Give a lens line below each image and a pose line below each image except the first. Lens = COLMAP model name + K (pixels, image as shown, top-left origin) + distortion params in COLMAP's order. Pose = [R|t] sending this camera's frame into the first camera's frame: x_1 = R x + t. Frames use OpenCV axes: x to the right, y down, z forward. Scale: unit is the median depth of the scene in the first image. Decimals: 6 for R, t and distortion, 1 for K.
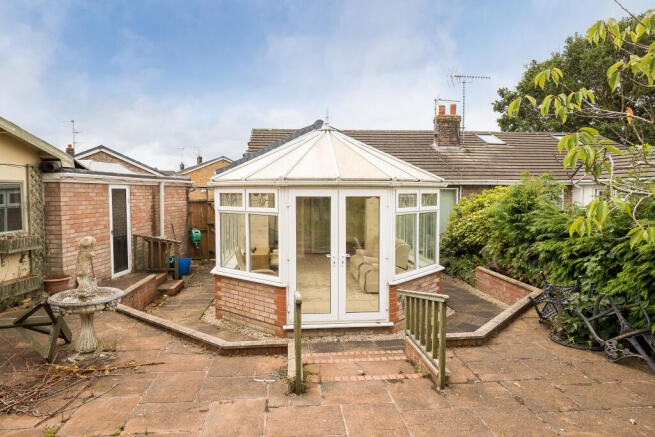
lens RADIAL K [[436.7, 0, 329.8], [0, 436.7, 216.8], [0, 0, 1]] dist [-0.002234, -0.000043]
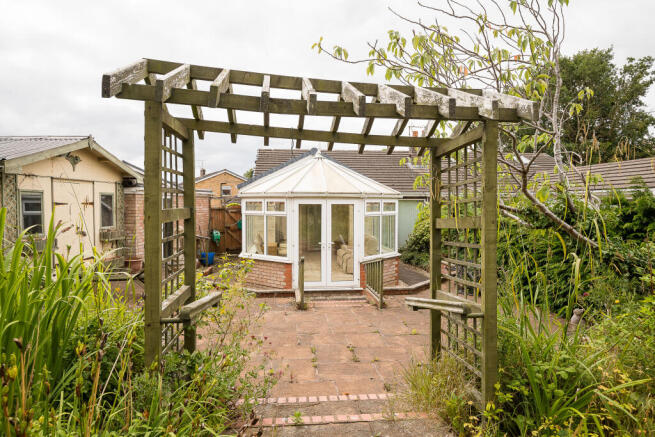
lens RADIAL K [[436.7, 0, 325.7], [0, 436.7, 217.9], [0, 0, 1]] dist [-0.002234, -0.000043]
pose [[0.999987, 0.003181, 0.003887, 0.010121], [-0.003096, 0.999757, -0.021827, 0.031259], [-0.003955, 0.021815, 0.999754, -0.464090]]
